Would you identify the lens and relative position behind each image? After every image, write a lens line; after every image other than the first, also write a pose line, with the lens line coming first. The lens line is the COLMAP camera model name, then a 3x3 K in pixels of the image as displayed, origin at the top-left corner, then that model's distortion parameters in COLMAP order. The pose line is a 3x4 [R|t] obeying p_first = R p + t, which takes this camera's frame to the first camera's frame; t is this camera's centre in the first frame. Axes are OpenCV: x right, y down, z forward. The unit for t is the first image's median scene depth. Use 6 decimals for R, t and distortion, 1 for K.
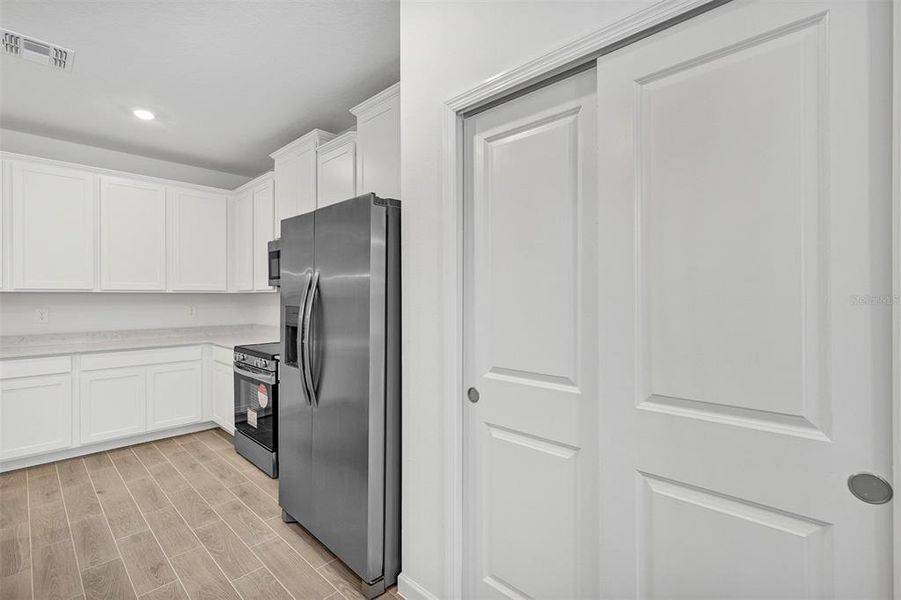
lens RADIAL K [[409.8, 0, 448.6], [0, 409.8, 299.2], [0, 0, 1]] dist [0.008715, 0.000044]
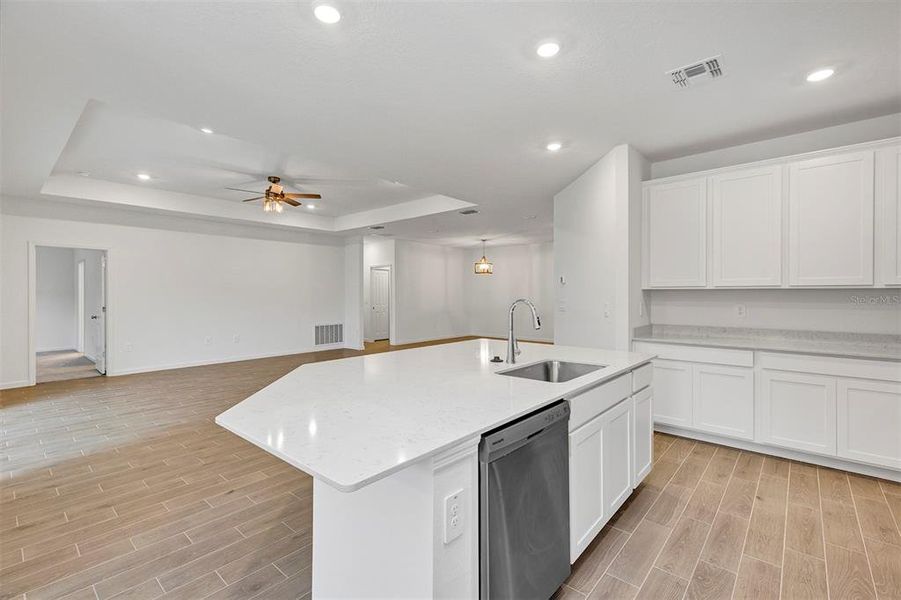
lens RADIAL K [[409.8, 0, 448.7], [0, 409.8, 296.2], [0, 0, 1]] dist [0.008715, 0.000044]
pose [[0.034748, 0.008251, -0.999362, 0.073952], [-0.006013, 0.999950, 0.008047, -0.002450], [0.999378, 0.005730, 0.034796, 0.220742]]
